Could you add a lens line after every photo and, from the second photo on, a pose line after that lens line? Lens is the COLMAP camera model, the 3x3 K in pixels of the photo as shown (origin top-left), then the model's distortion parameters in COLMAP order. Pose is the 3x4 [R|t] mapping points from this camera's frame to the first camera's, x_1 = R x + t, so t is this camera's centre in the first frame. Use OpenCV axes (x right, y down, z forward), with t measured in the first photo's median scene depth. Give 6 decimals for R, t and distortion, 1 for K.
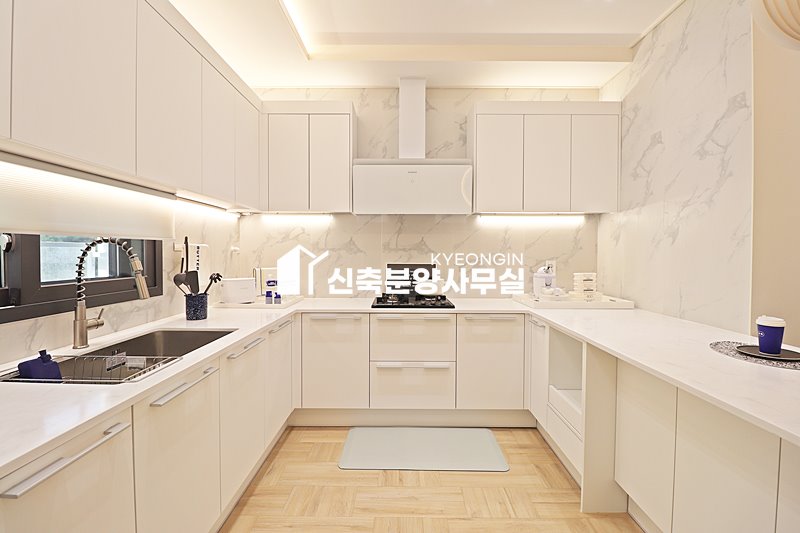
lens RADIAL K [[367.2, 0, 399.9], [0, 367.2, 258.5], [0, 0, 1]] dist [0.001682, -0.016062]
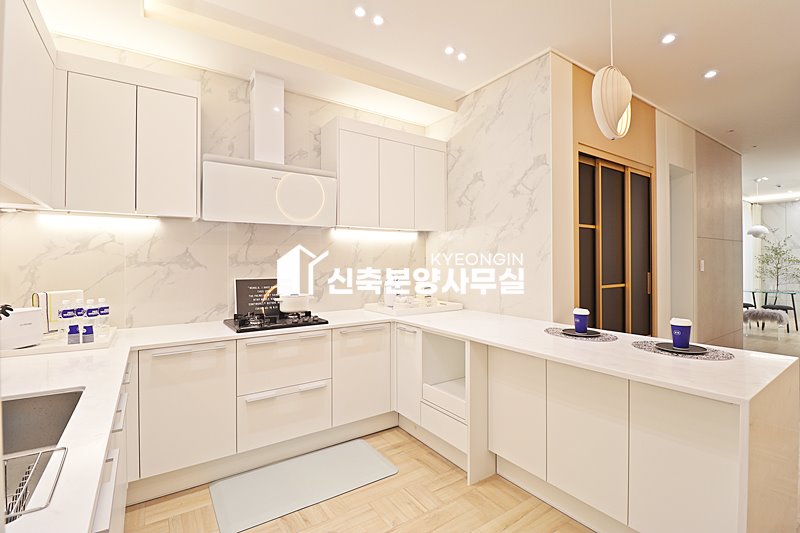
lens RADIAL K [[367.2, 0, 399.9], [0, 367.2, 258.5], [0, 0, 1]] dist [0.001682, -0.016062]
pose [[0.822256, -0.000446, 0.569117, -0.251538], [0.014488, 0.999692, -0.020149, -0.014512], [-0.568933, 0.024813, 0.822010, 0.089561]]
